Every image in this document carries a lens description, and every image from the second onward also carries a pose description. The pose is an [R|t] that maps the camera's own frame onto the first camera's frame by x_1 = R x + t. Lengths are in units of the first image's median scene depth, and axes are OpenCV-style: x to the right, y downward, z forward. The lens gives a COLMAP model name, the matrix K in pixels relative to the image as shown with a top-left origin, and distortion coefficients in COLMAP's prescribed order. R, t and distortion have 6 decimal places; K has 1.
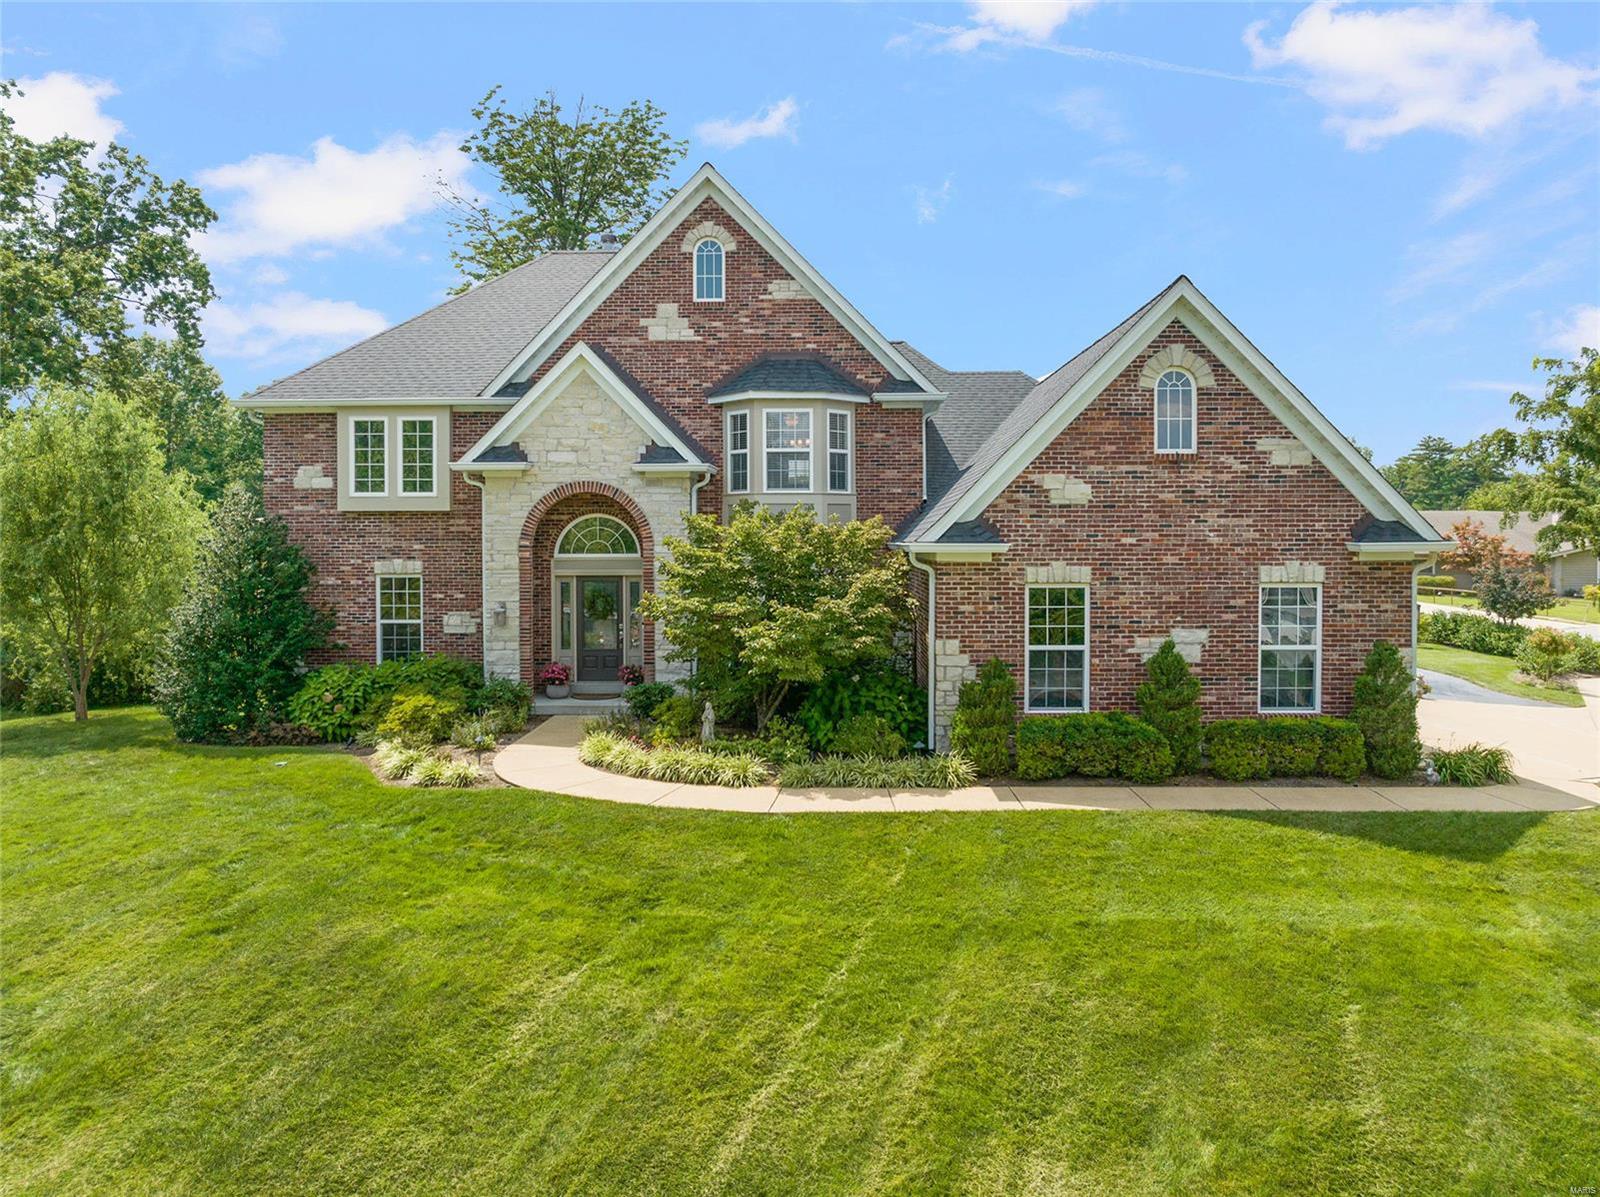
lens RADIAL K [[1128.6, 0, 807.3], [0, 1128.6, 597.7], [0, 0, 1]] dist [-0.044233, 0.000542]
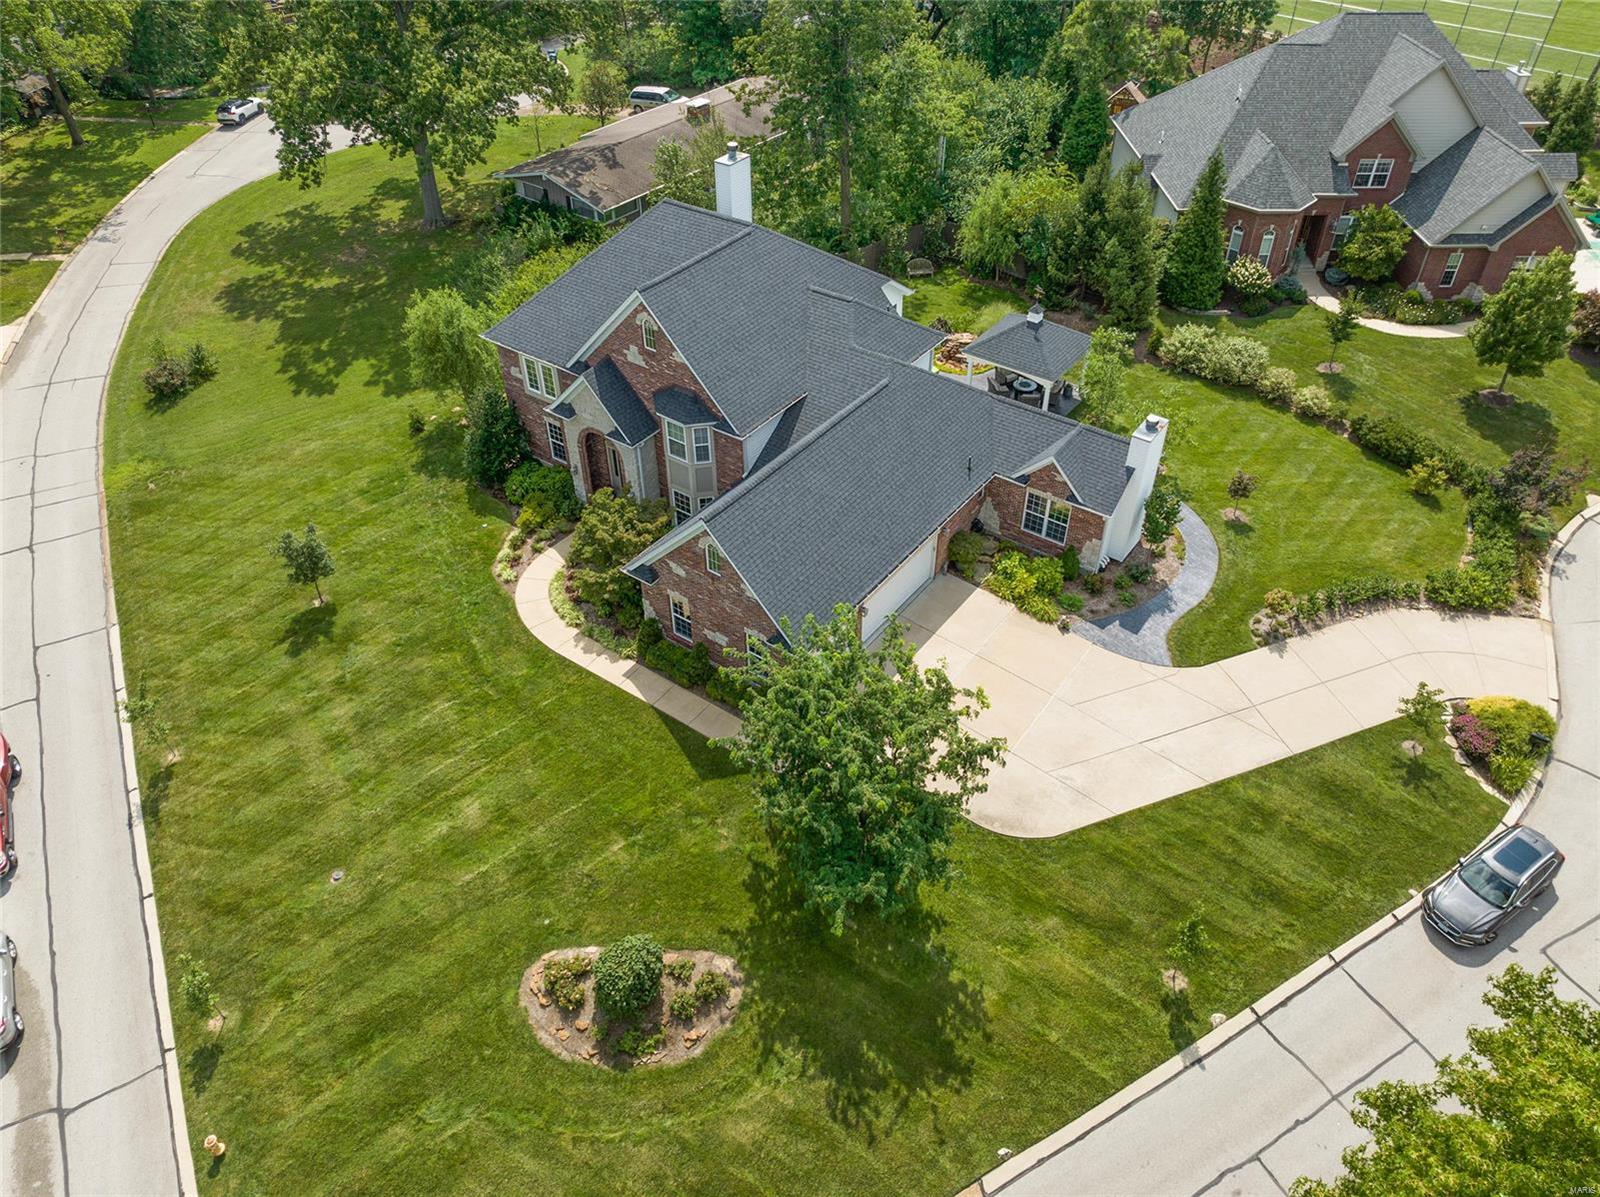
lens RADIAL K [[1128.6, 0, 807.3], [0, 1128.6, 597.7], [0, 0, 1]] dist [-0.044233, 0.000542]
pose [[0.825038, 0.364563, -0.431747, 1.108384], [-0.016177, 0.778974, 0.626847, -1.136534], [0.564845, -0.510189, 0.648581, -0.292553]]
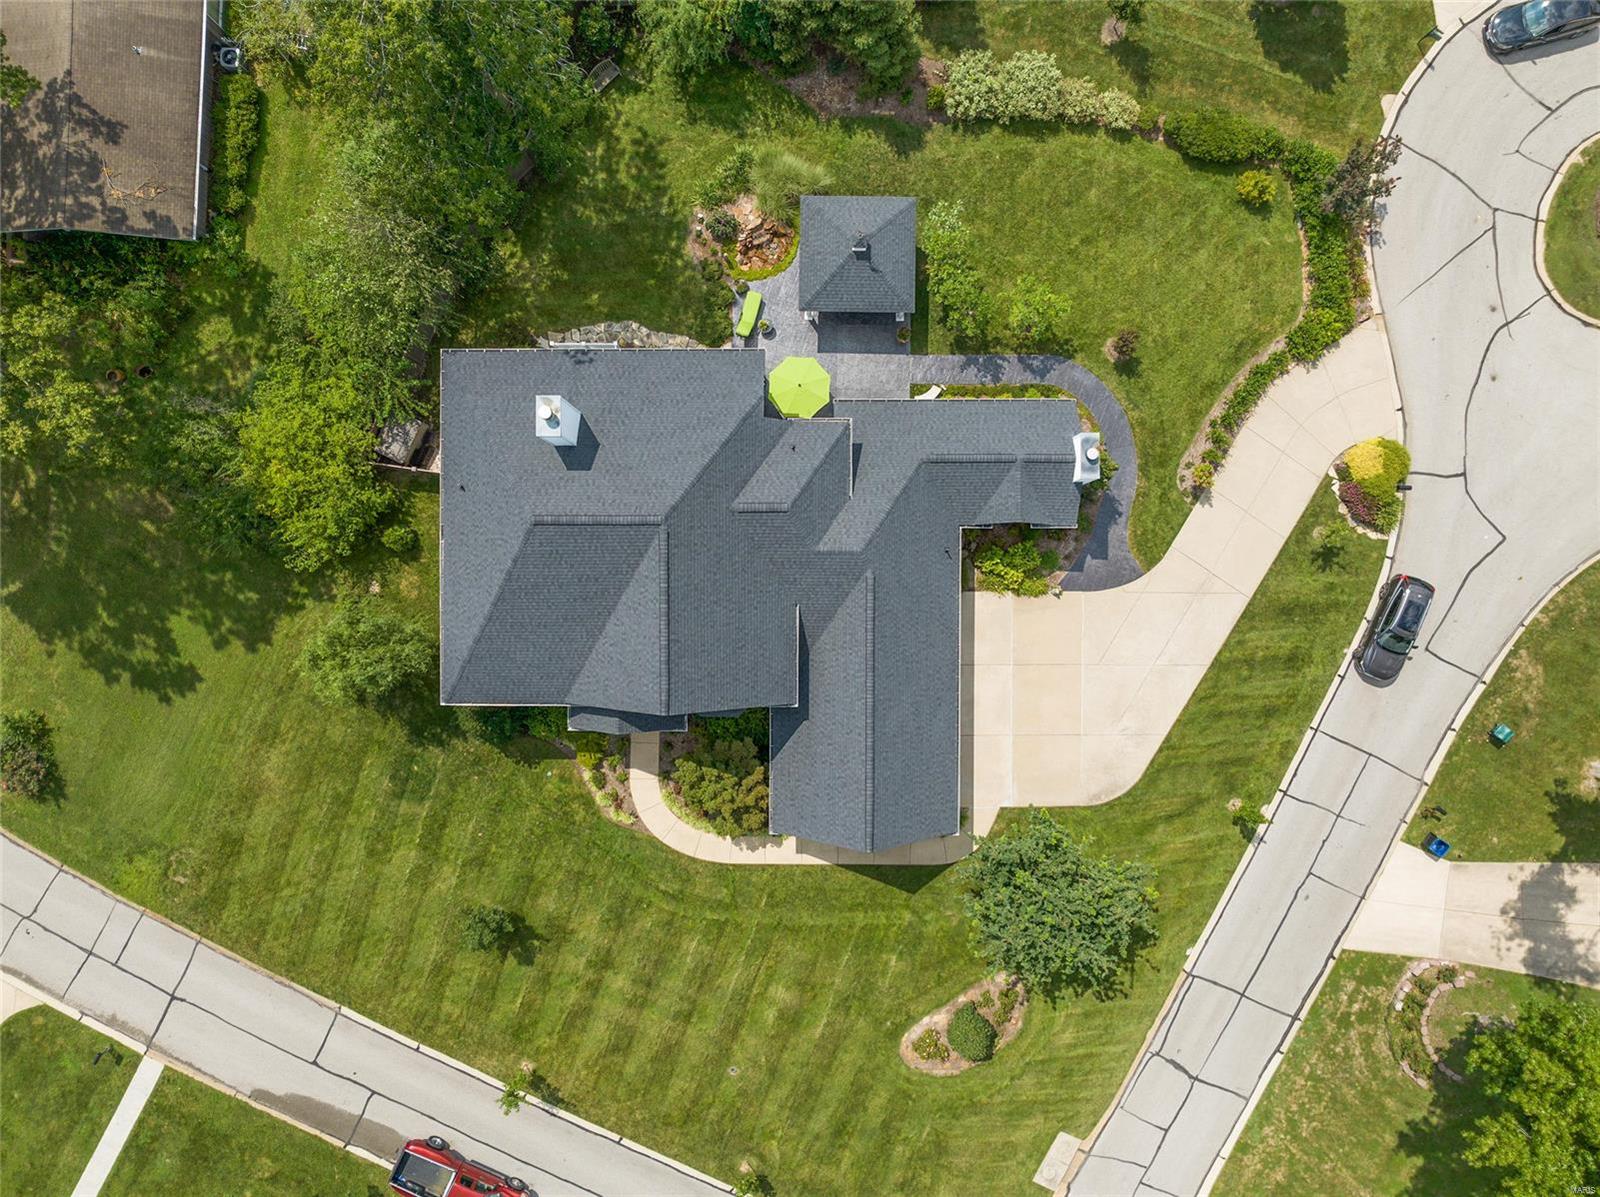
lens RADIAL K [[1132.7, 0, 800.0], [0, 1132.7, 598.5], [0, 0, 1]] dist [-0.050942, 0.001953]
pose [[0.999774, -0.020498, -0.005652, 0.144110], [0.006314, 0.032333, 0.999457, -2.198170], [-0.020304, -0.999267, 0.032455, 1.107413]]
